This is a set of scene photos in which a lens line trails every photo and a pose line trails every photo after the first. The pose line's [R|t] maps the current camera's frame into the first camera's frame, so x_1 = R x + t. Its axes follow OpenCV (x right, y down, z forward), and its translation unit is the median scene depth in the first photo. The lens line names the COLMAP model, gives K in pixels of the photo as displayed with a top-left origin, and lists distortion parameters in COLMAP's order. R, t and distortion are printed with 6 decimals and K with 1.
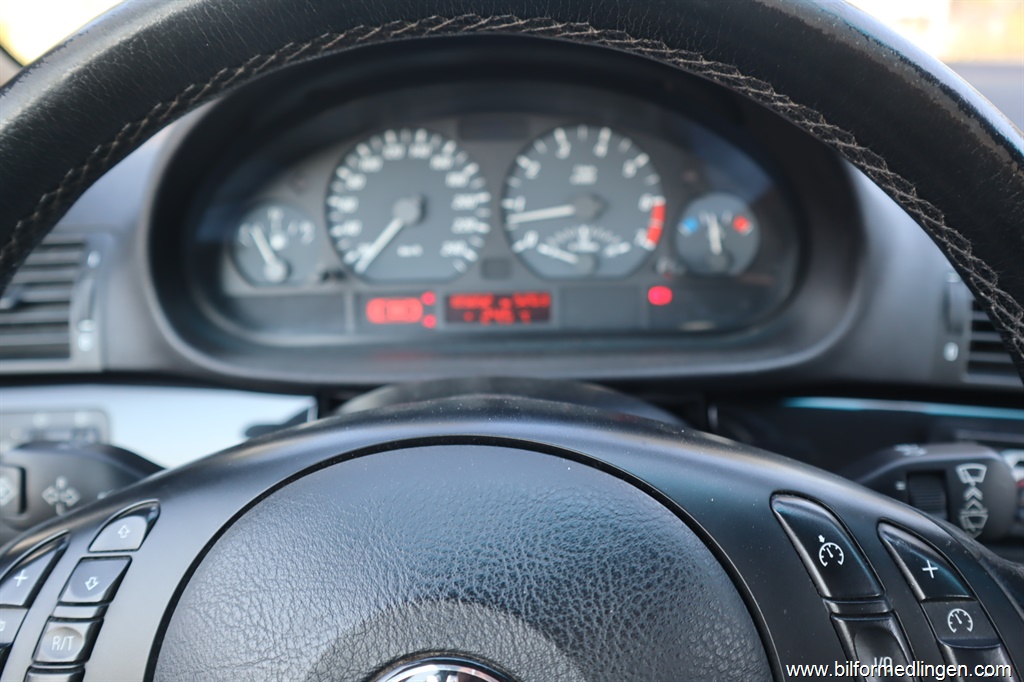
lens RADIAL K [[709.6, 0, 511.2], [0, 709.6, 330.5], [0, 0, 1]] dist [-0.107162, 0.062744]
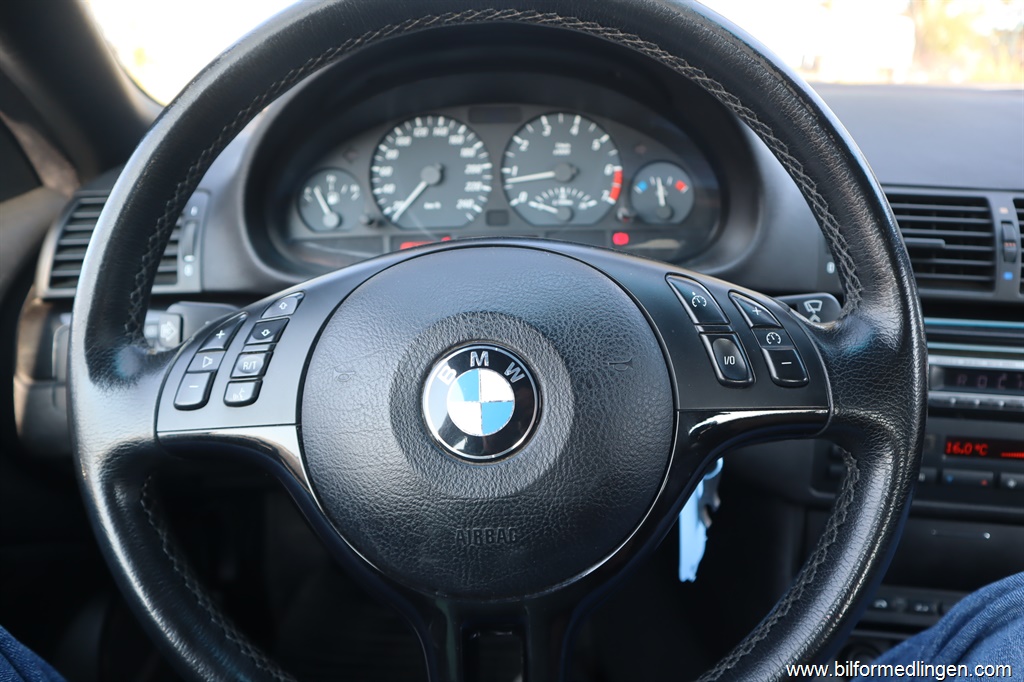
lens RADIAL K [[711.6, 0, 512.0], [0, 711.6, 341.0], [0, 0, 1]] dist [-0.131423, 0.078417]
pose [[0.999855, -0.007168, 0.015419, -0.016032], [0.007966, 0.998596, -0.052375, 0.216598], [-0.015022, 0.052490, 0.998508, -0.324840]]
